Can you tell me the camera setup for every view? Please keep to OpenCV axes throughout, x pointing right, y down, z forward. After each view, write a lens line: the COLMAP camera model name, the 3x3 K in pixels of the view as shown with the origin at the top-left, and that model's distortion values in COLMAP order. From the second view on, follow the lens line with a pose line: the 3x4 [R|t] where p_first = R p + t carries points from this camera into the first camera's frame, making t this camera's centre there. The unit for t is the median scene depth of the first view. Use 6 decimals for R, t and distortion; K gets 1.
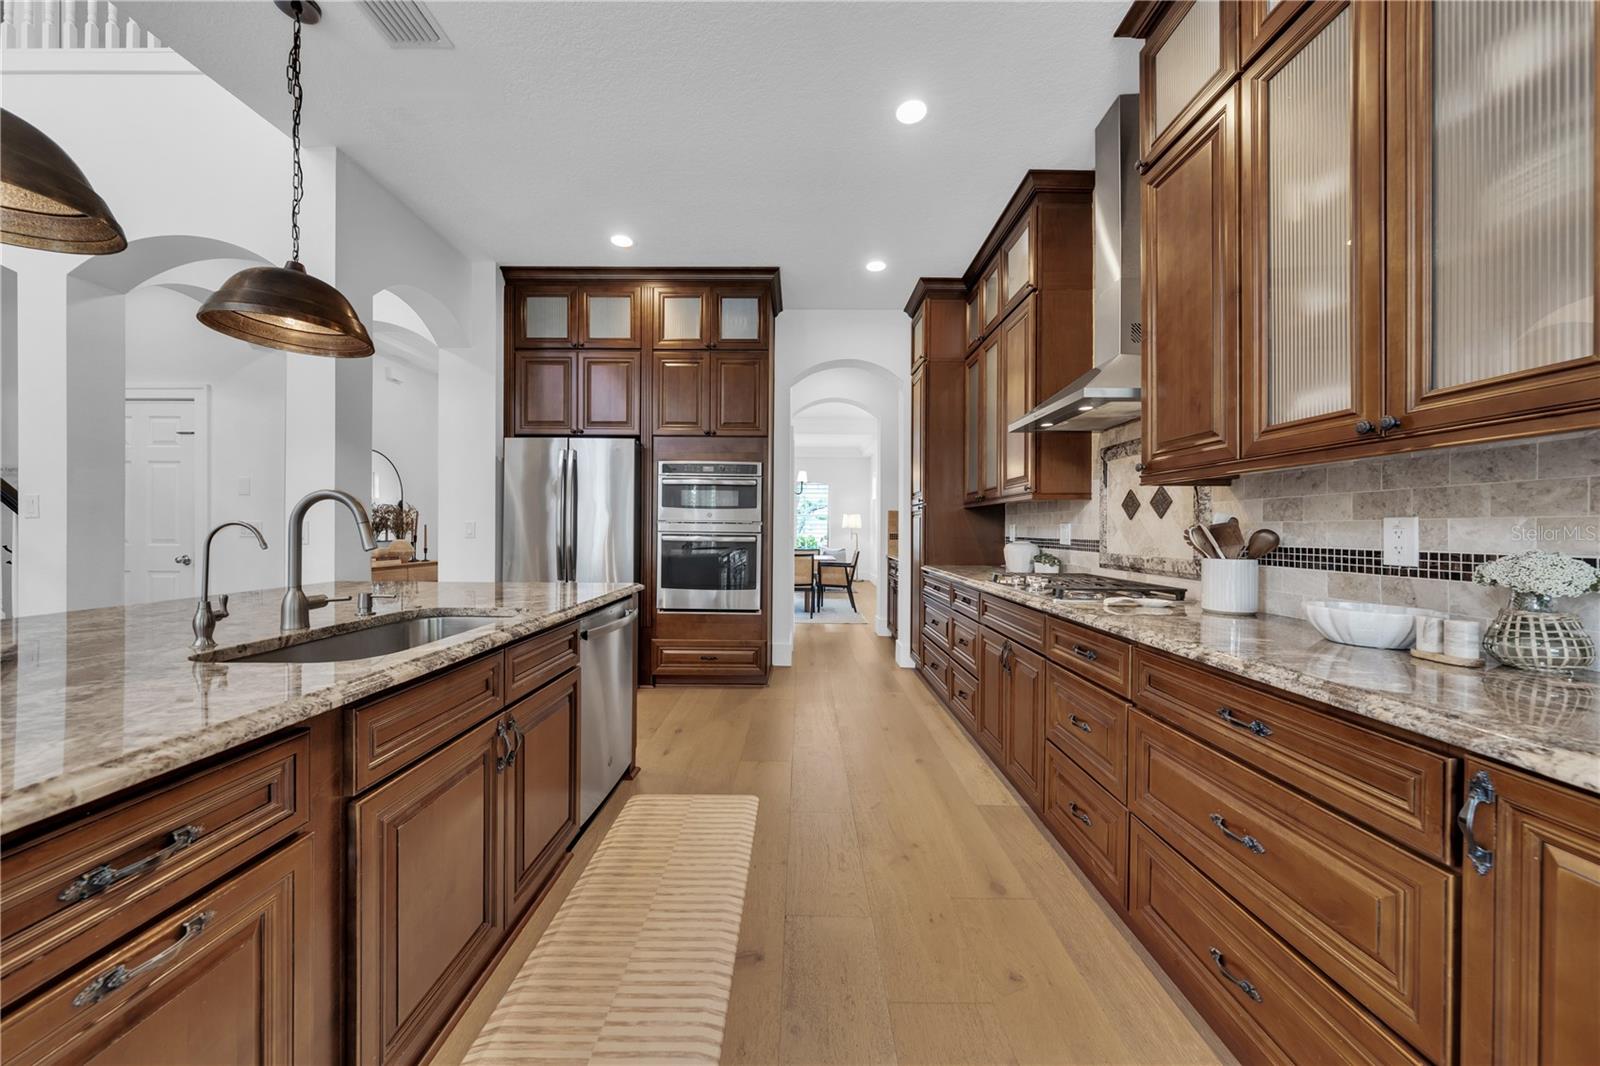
lens RADIAL K [[553.4, 0, 797.8], [0, 553.4, 529.0], [0, 0, 1]] dist [-0.002522, -0.000258]
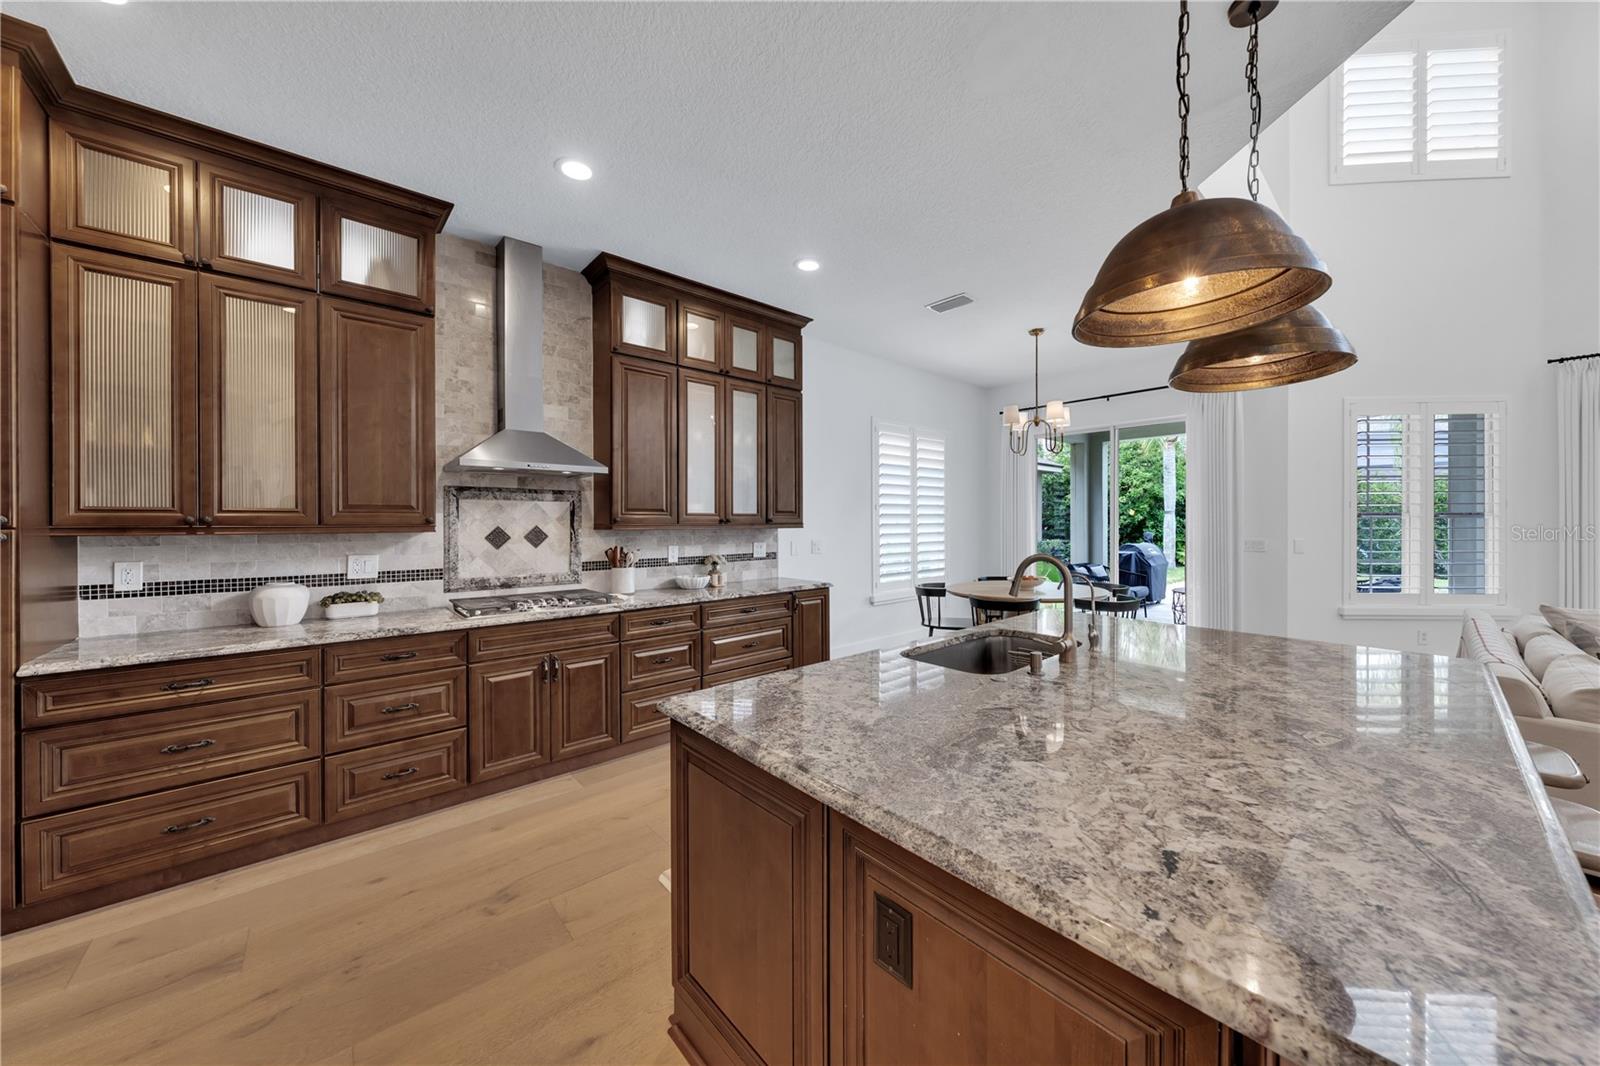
lens RADIAL K [[553.4, 0, 797.8], [0, 553.4, 529.0], [0, 0, 1]] dist [-0.002522, -0.000258]
pose [[-0.666414, 0.002884, 0.745576, -0.549674], [0.006610, 0.999976, 0.002039, -0.040480], [-0.745552, 0.006287, -0.666417, 0.888718]]
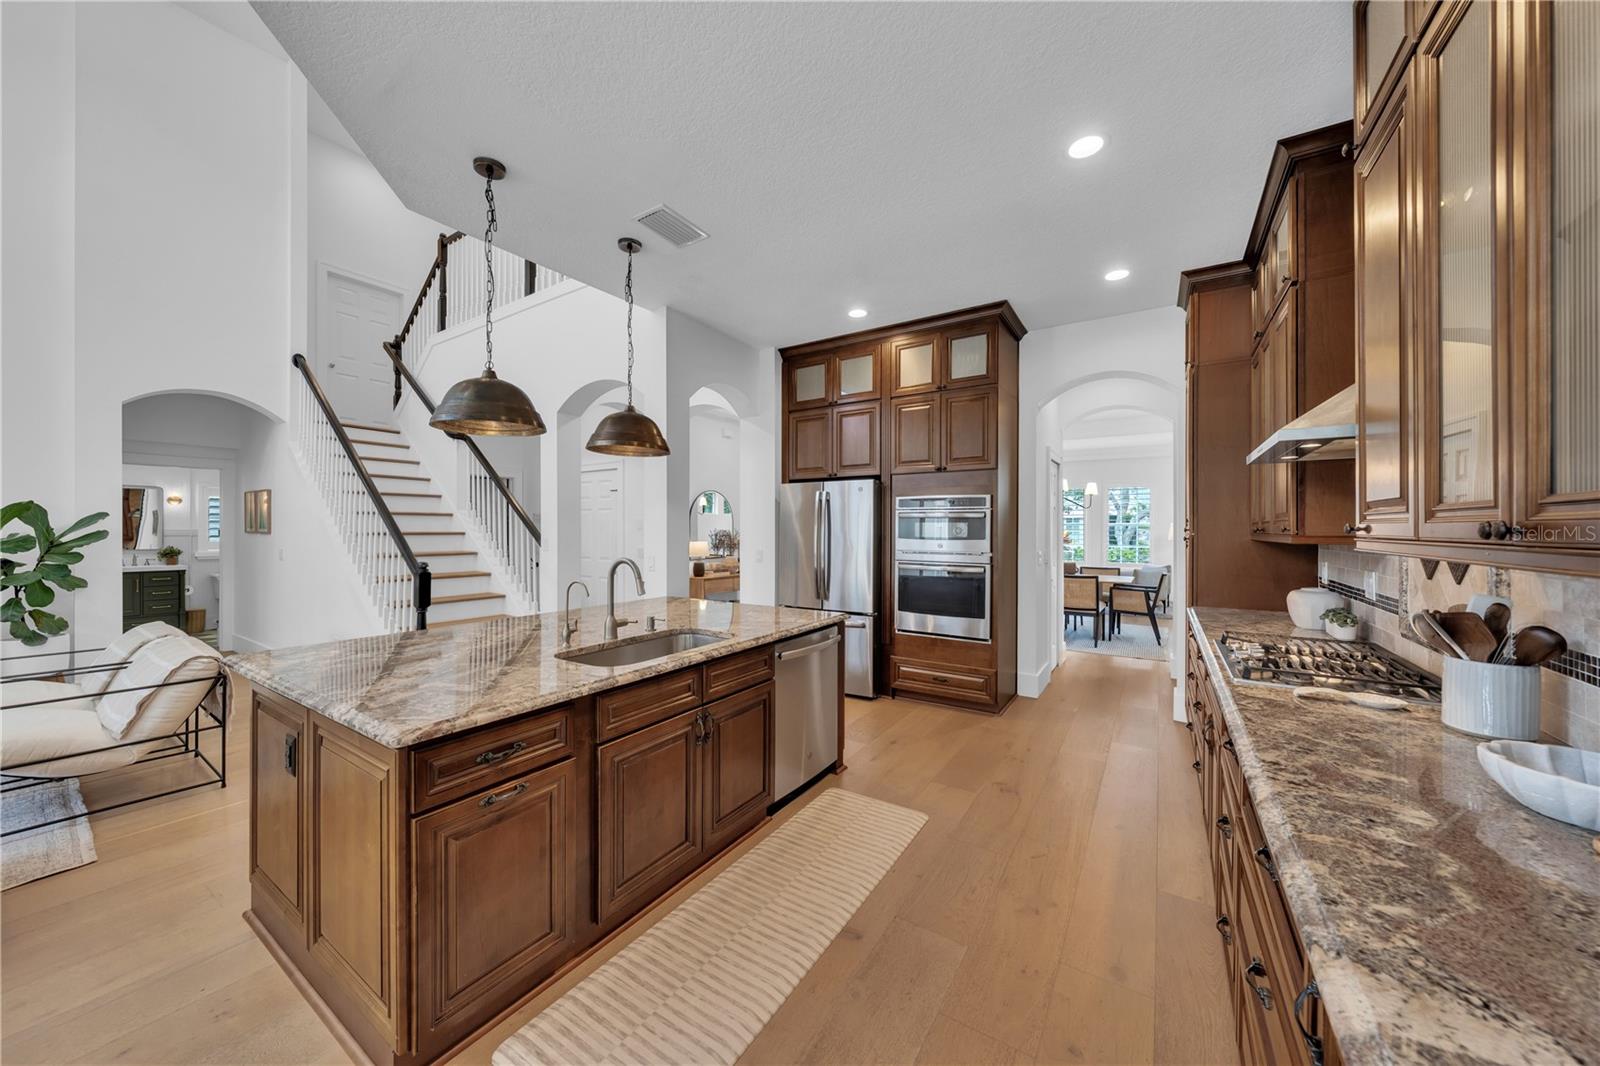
lens RADIAL K [[553.4, 0, 797.8], [0, 553.4, 529.0], [0, 0, 1]] dist [-0.002522, -0.000258]
pose [[0.842056, -0.005730, -0.539359, 0.191579], [0.004064, 0.999983, -0.004279, -0.056345], [0.539374, 0.001412, 0.842065, -0.051024]]
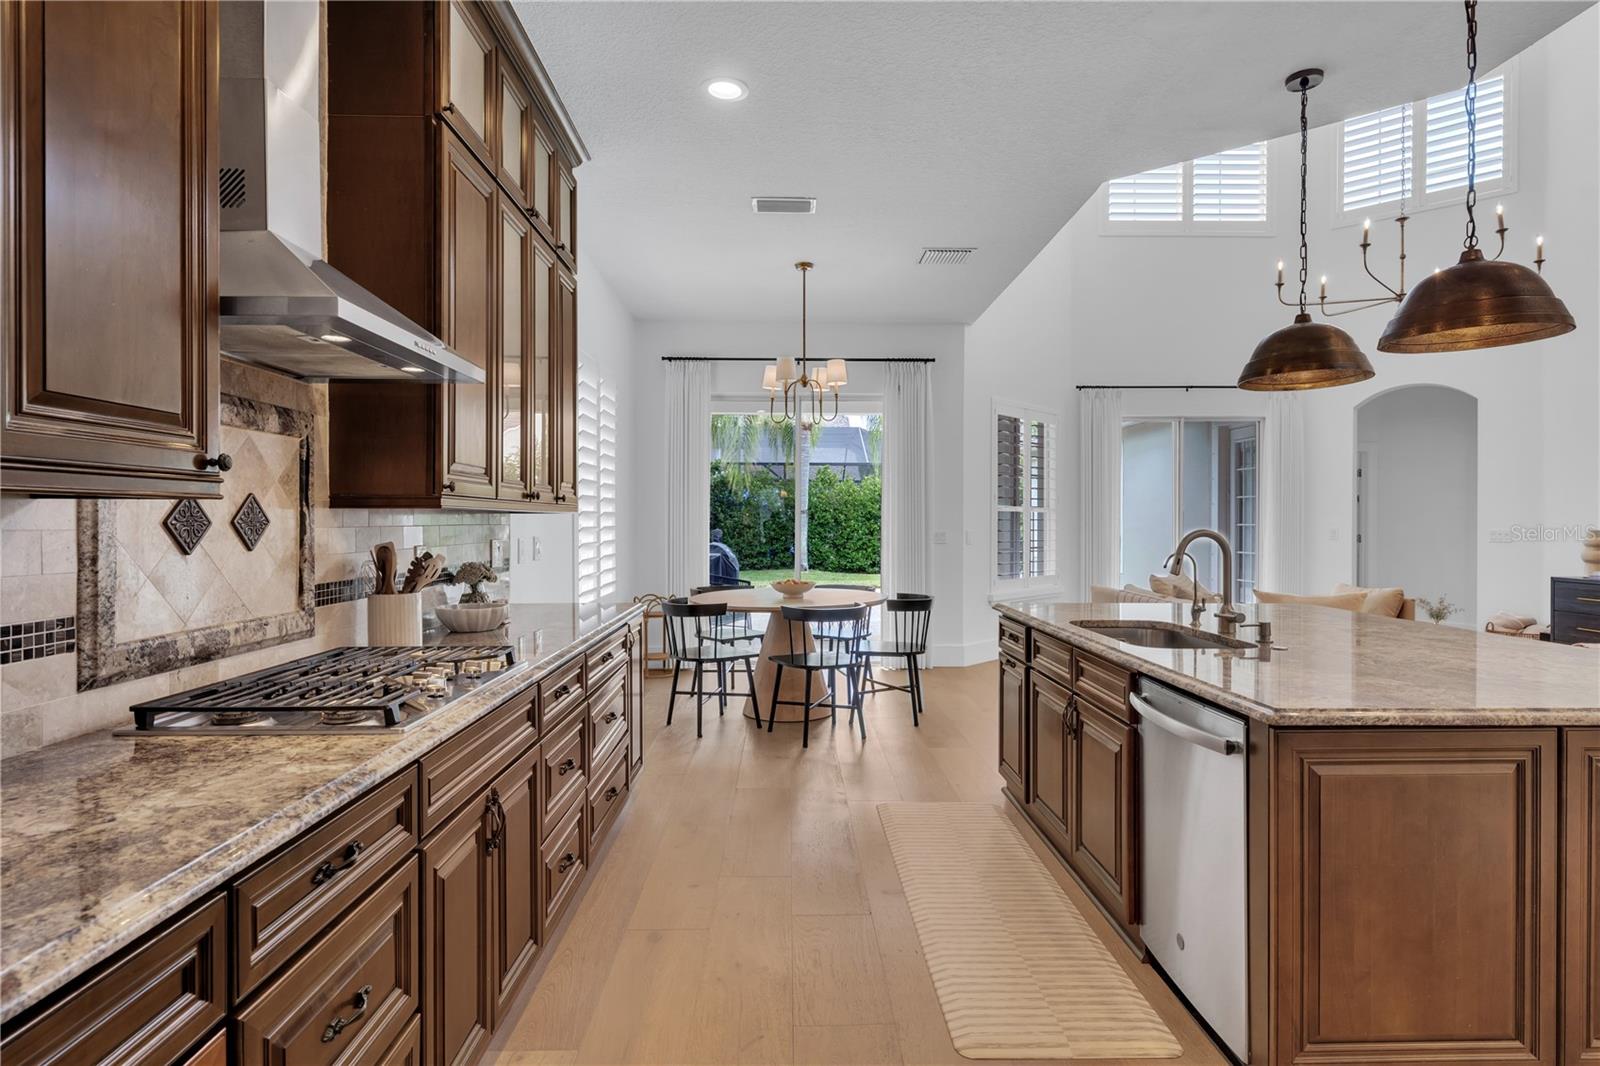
lens RADIAL K [[840.7, 0, 793.2], [0, 840.7, 530.3], [0, 0, 1]] dist [0.001302, -0.000254]
pose [[-0.999820, 0.004933, -0.018314, 0.069985], [0.004748, 0.999937, 0.010123, -0.027824], [0.018363, 0.010035, -0.999781, 1.139168]]
